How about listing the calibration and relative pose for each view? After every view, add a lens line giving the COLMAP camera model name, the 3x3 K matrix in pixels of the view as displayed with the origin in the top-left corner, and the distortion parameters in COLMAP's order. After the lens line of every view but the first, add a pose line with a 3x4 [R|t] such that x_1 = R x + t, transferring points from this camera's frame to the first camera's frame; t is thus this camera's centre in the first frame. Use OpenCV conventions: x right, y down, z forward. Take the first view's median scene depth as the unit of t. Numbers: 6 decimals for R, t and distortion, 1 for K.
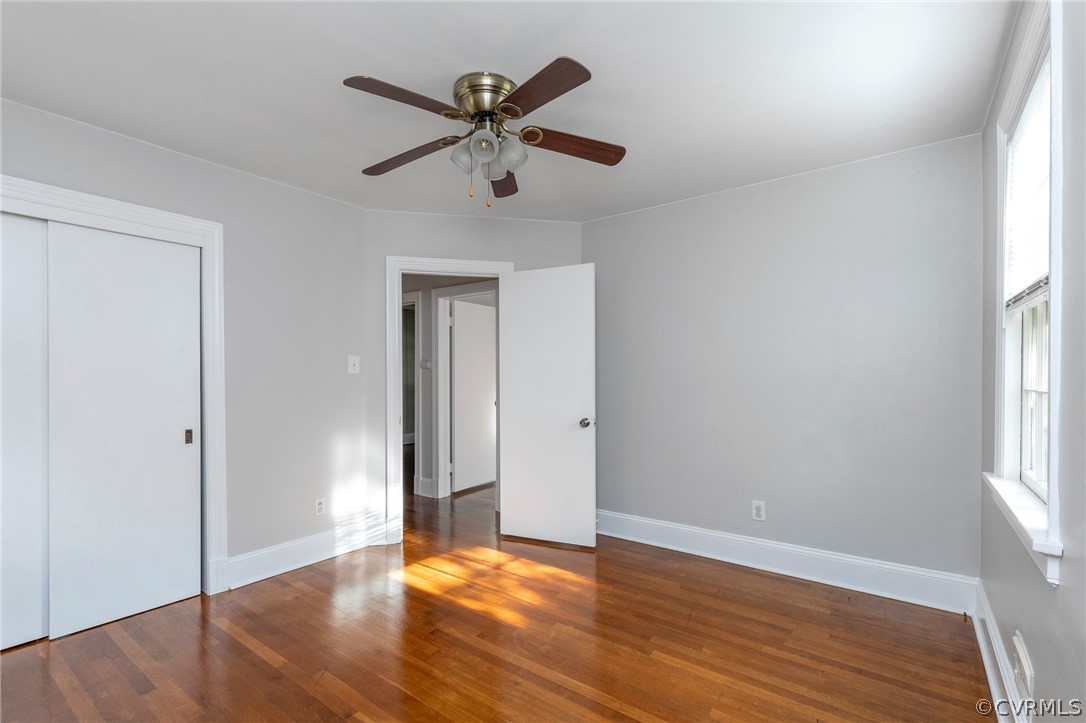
lens RADIAL K [[492.7, 0, 563.8], [0, 492.7, 387.8], [0, 0, 1]] dist [0.002386, 0.000138]
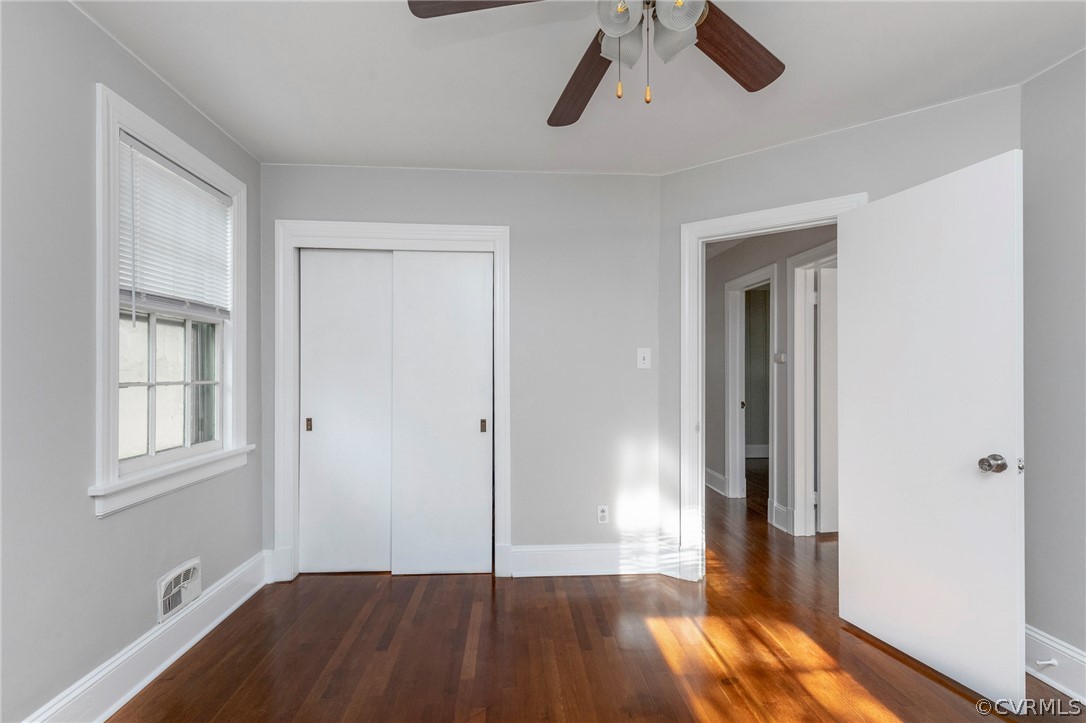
lens RADIAL K [[521.5, 0, 543.8], [0, 521.5, 371.5], [0, 0, 1]] dist [0.010386, -0.000211]
pose [[0.630952, 0.005279, -0.775804, 0.170198], [-0.024414, 0.999617, -0.013054, -0.007329], [0.775438, 0.027176, 0.630839, 0.278718]]
